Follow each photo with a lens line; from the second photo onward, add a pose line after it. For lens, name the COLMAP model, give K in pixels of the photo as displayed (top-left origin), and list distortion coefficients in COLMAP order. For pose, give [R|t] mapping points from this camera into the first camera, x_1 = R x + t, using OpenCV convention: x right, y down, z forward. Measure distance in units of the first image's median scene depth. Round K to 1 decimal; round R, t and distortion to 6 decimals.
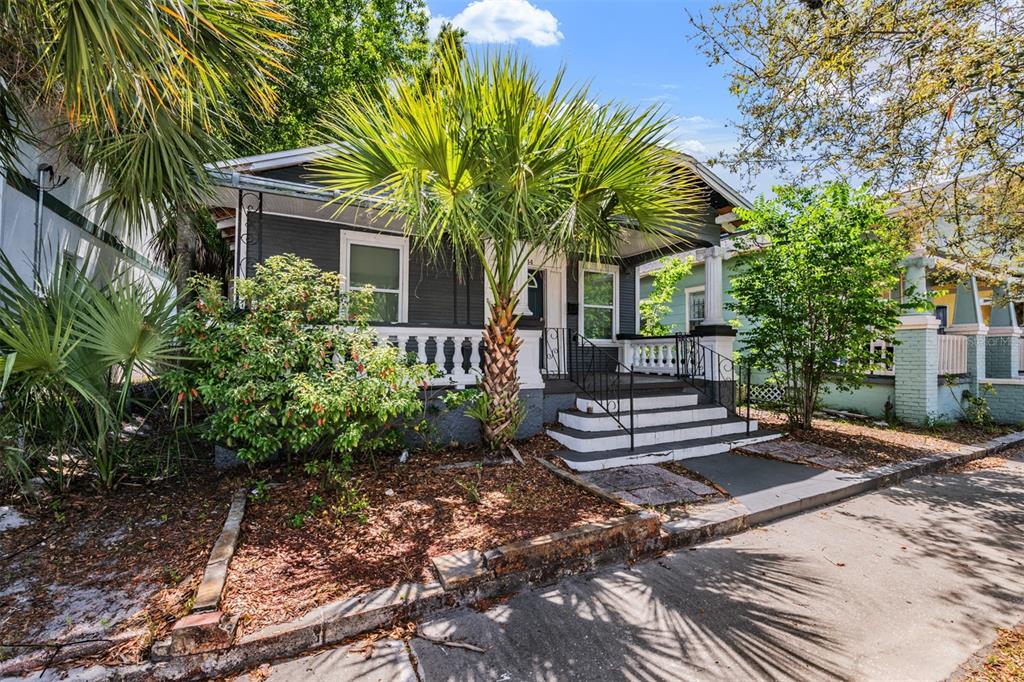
lens RADIAL K [[407.4, 0, 513.8], [0, 407.4, 339.1], [0, 0, 1]] dist [-0.001859, -0.000269]
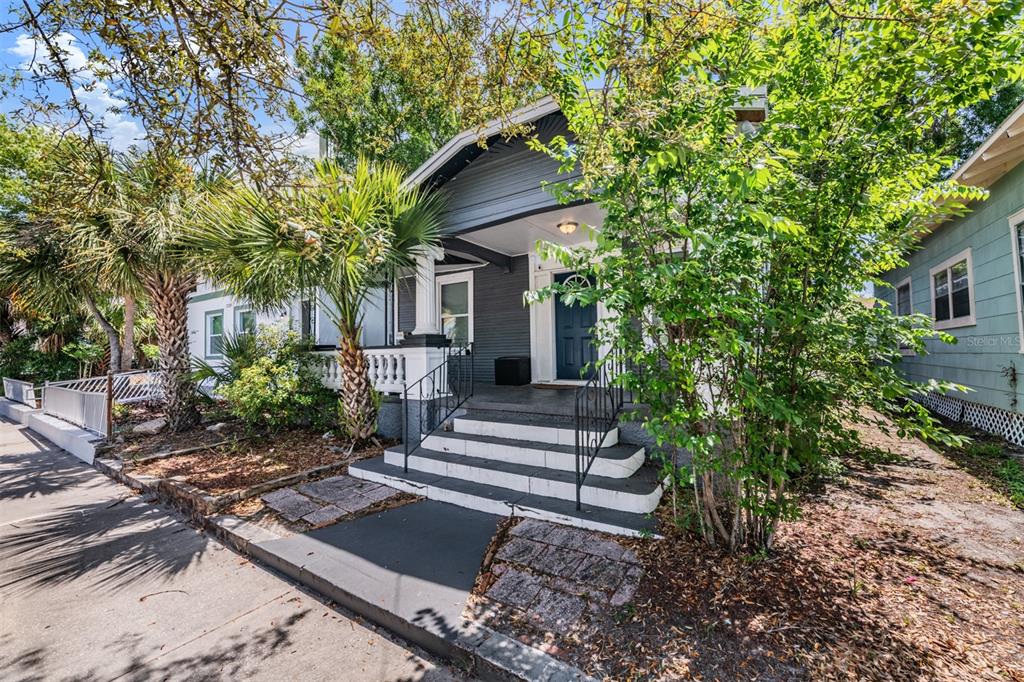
lens RADIAL K [[387.2, 0, 512.0], [0, 387.2, 341.0], [0, 0, 1]] dist [-0.015460, 0.000171]
pose [[0.521259, -0.047789, -0.852060, 1.526655], [0.044345, 0.998599, -0.028879, 0.008741], [0.852246, -0.022732, 0.522648, 0.961626]]
